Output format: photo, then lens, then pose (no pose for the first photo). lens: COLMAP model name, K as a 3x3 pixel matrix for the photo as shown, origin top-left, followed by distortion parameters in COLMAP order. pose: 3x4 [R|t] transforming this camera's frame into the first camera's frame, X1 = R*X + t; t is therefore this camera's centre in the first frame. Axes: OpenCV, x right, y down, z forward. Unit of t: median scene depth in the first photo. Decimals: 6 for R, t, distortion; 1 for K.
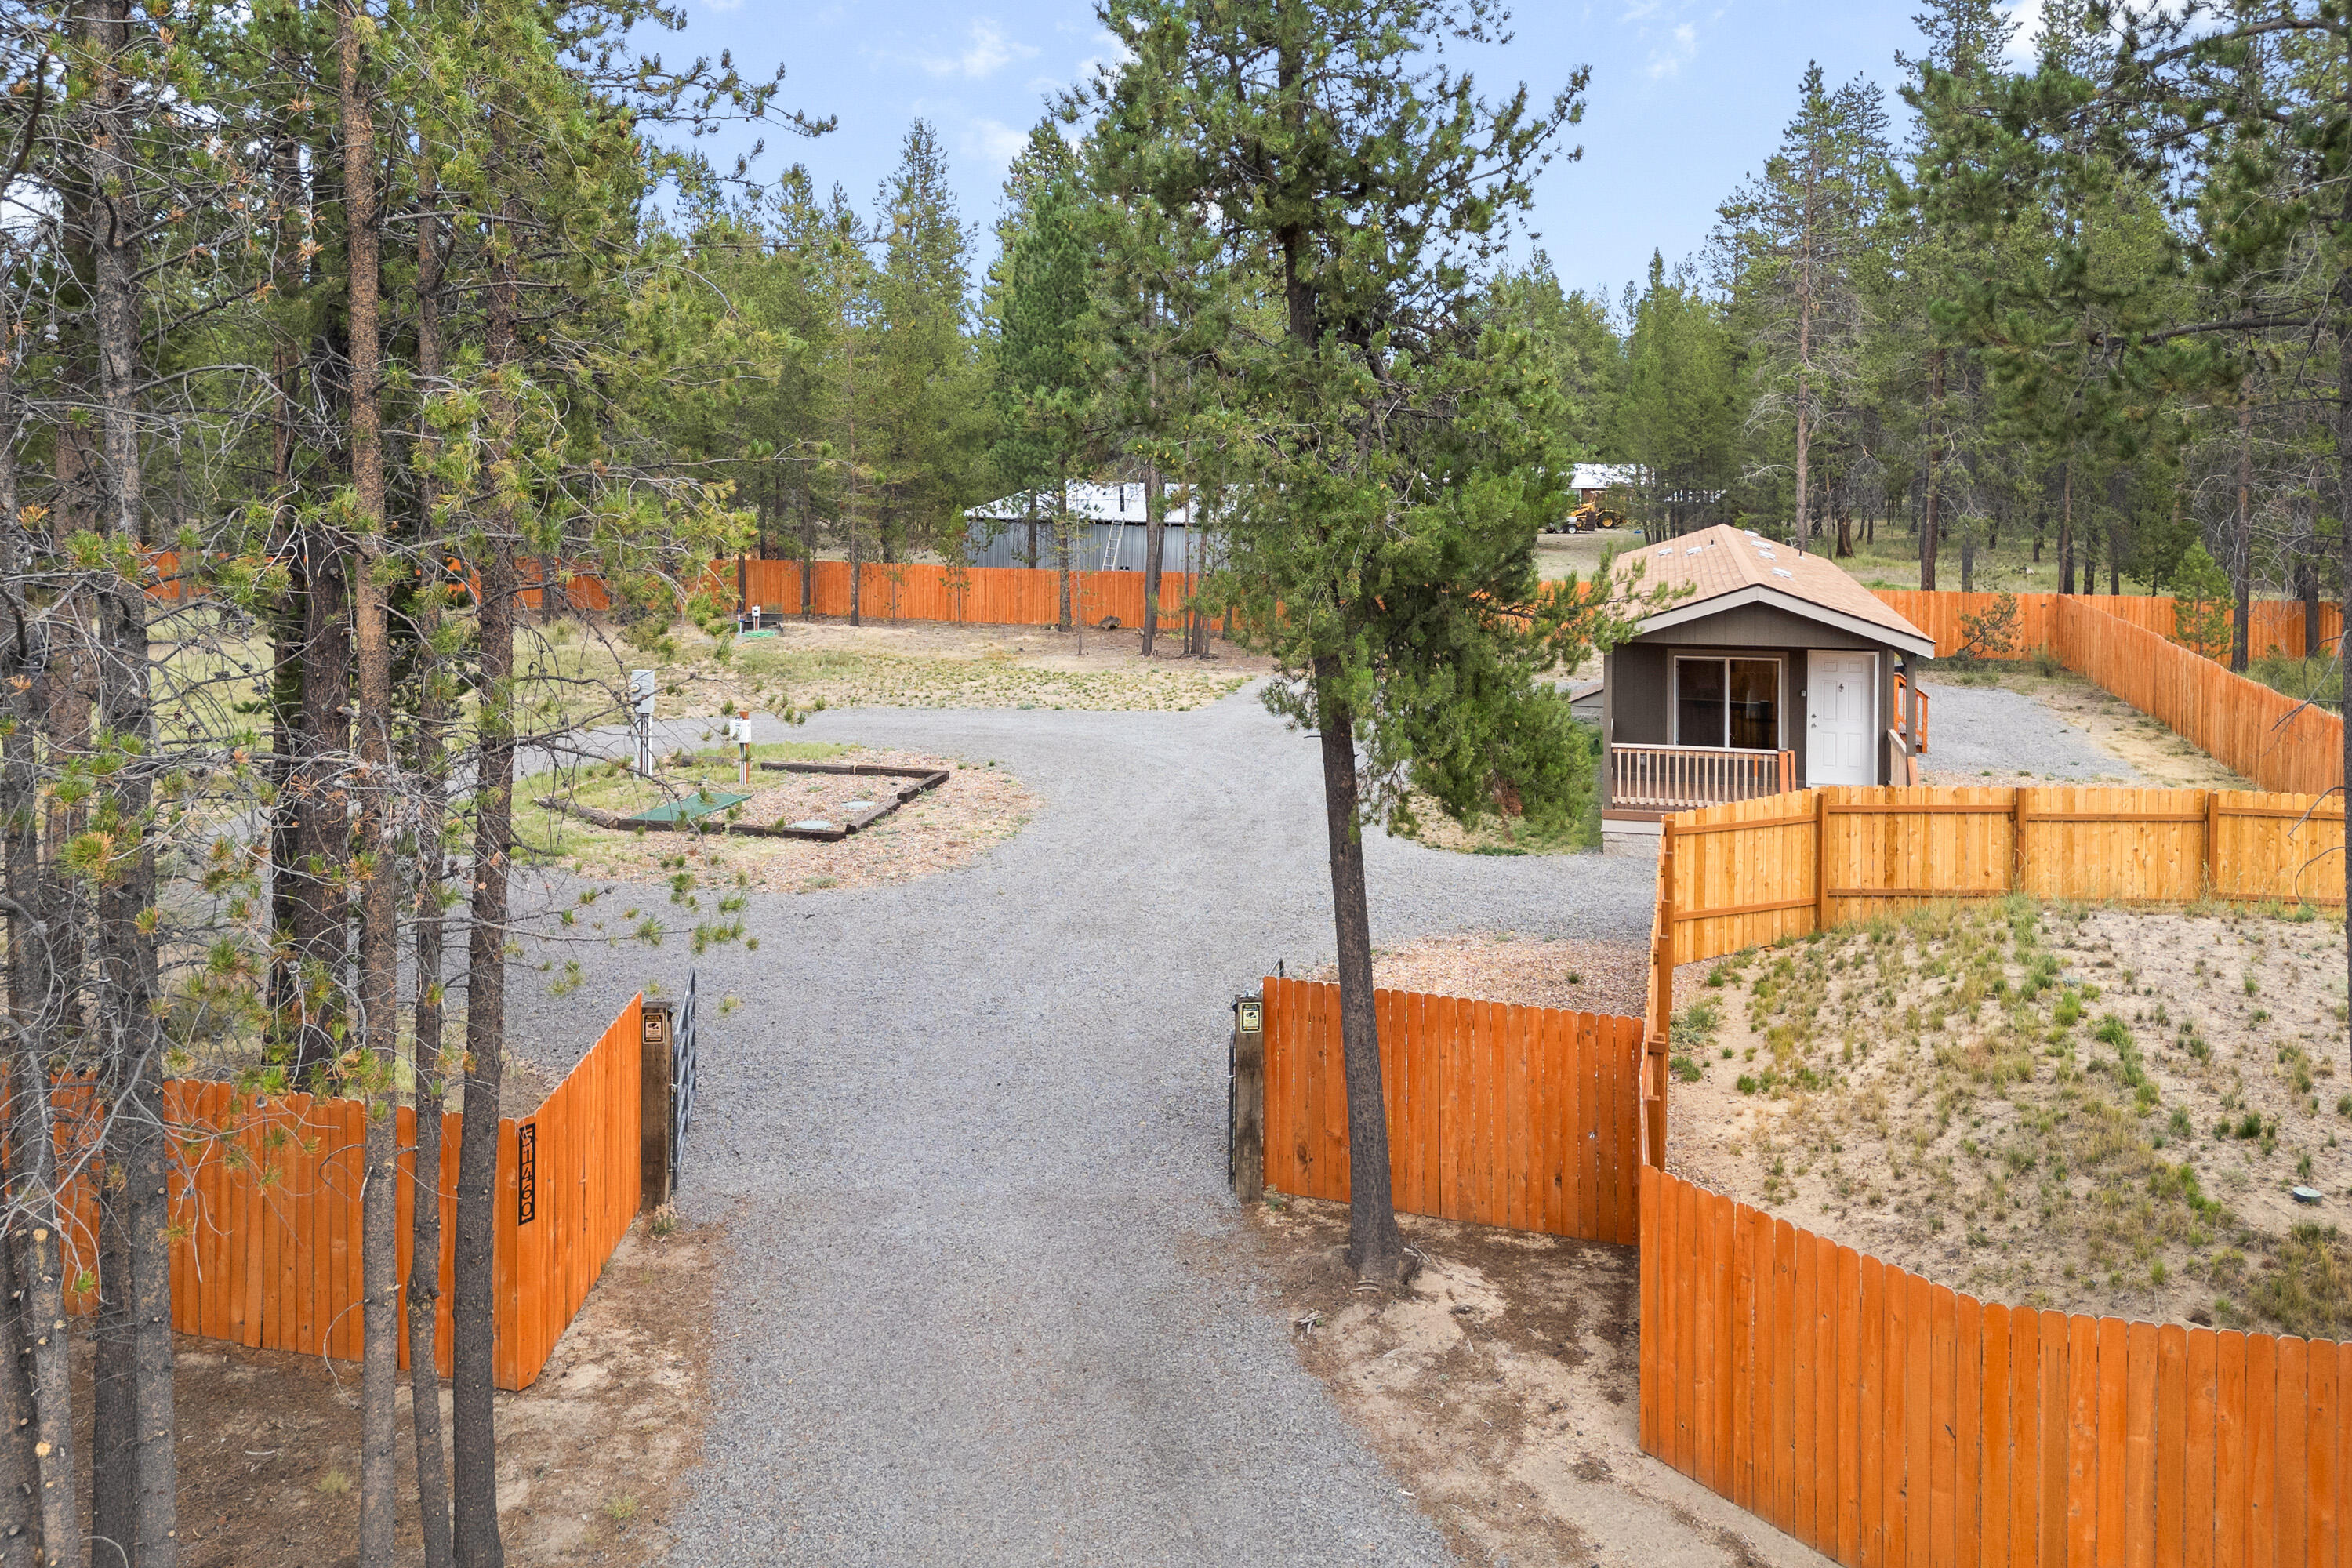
lens RADIAL K [[1719.8, 0, 1201.2], [0, 1719.8, 784.5], [0, 0, 1]] dist [0.064164, -0.050953]
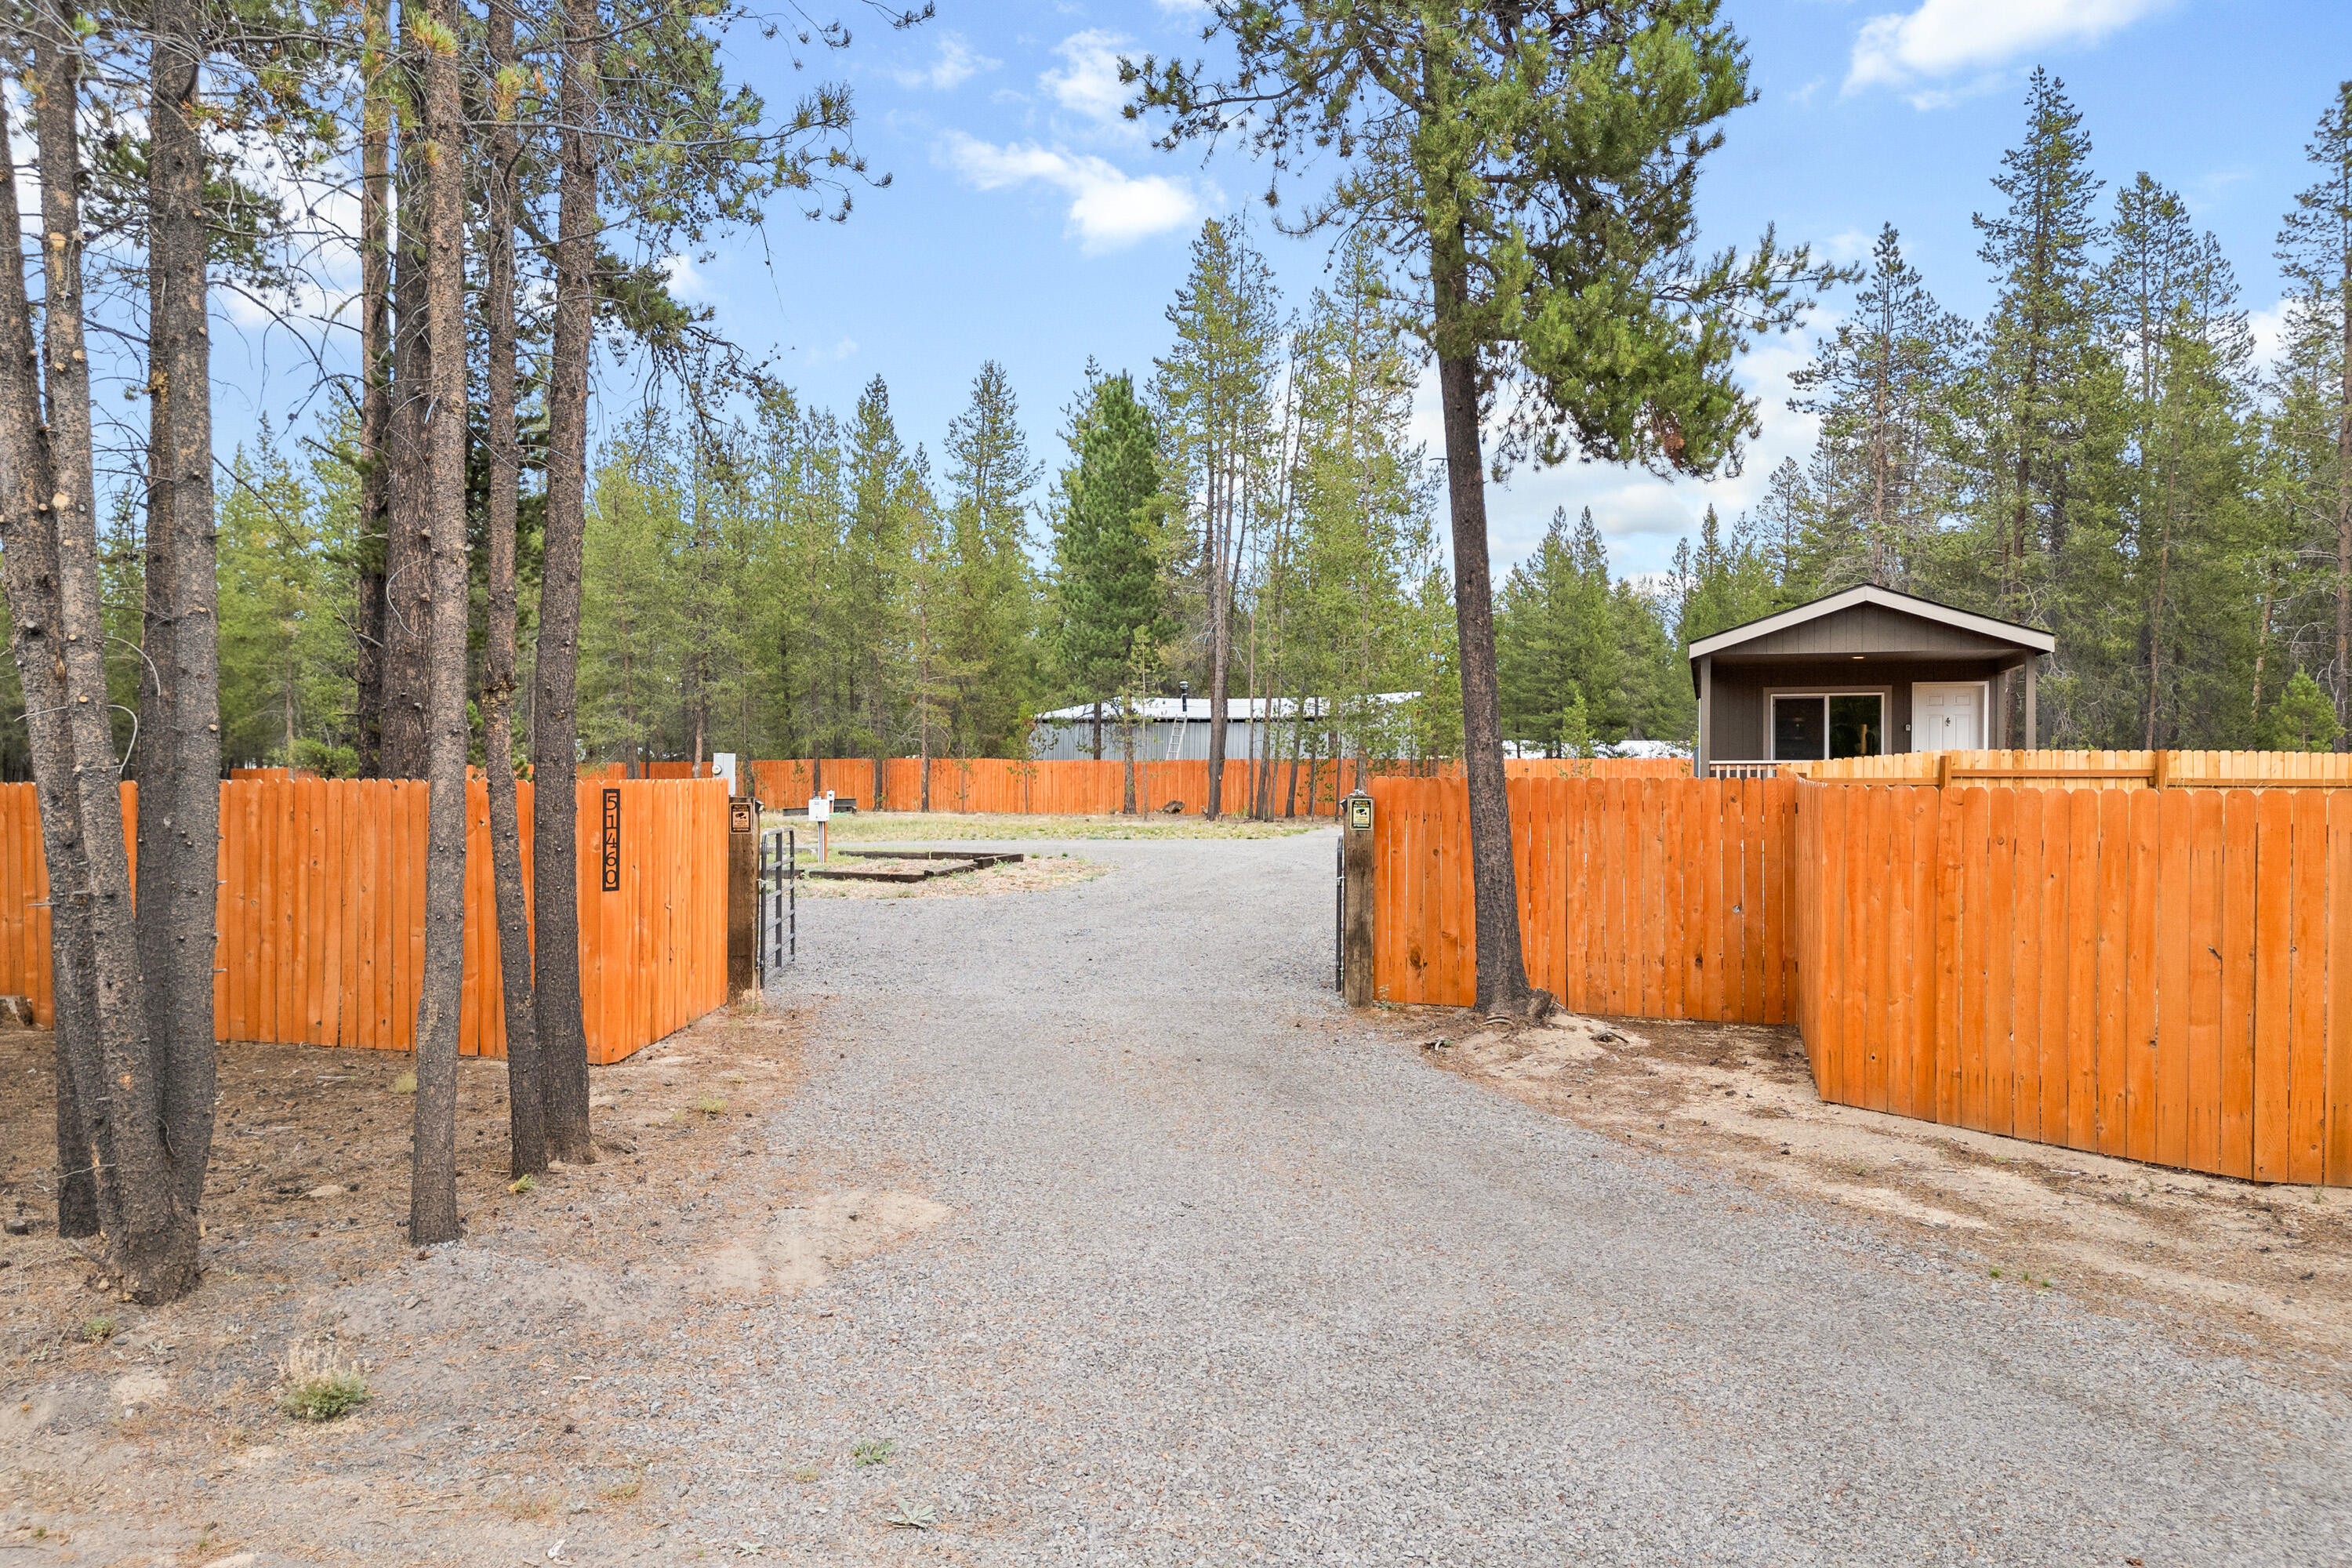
lens RADIAL K [[1732.0, 0, 1184.2], [0, 1732.0, 824.8], [0, 0, 1]] dist [0.080817, -0.088799]
pose [[0.998502, 0.005967, -0.054396, -0.022514], [-0.006474, 0.999937, -0.009145, 0.202560], [0.054338, 0.009483, 0.998478, 0.061707]]
